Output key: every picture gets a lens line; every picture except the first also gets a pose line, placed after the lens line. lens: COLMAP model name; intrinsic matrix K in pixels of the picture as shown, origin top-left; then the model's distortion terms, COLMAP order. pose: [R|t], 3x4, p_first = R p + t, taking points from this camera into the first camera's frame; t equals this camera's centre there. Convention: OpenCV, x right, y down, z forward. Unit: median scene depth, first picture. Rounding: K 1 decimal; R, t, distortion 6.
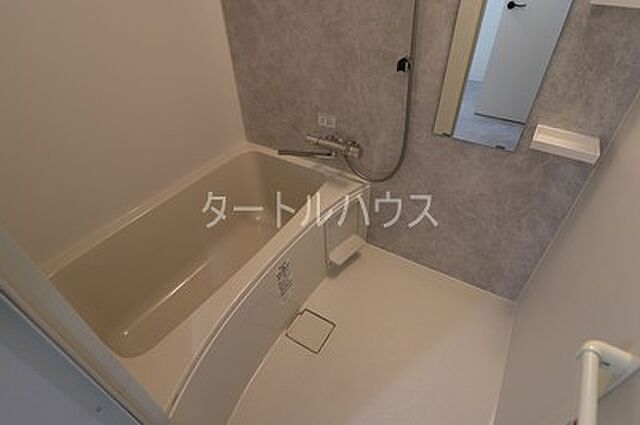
lens RADIAL K [[327.5, 0, 320.0], [0, 327.5, 212.5], [0, 0, 1]] dist [-0.000337, -0.000428]
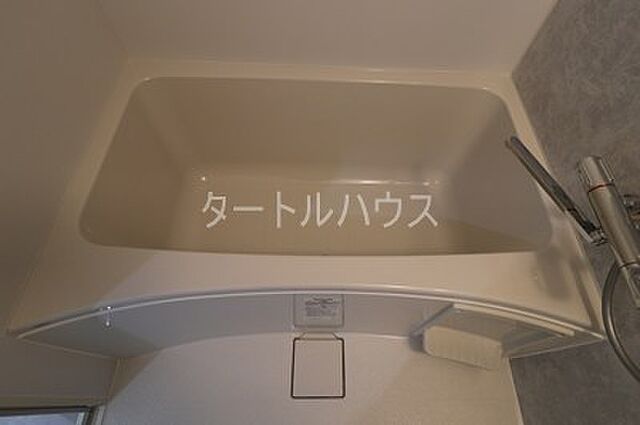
lens RADIAL K [[327.5, 0, 320.0], [0, 327.5, 212.5], [0, 0, 1]] dist [-0.000337, -0.000428]
pose [[0.533967, 0.758199, -0.374183, -0.013842], [-0.591503, 0.651210, 0.475447, -0.167490], [0.604156, -0.032543, 0.796201, 0.423659]]
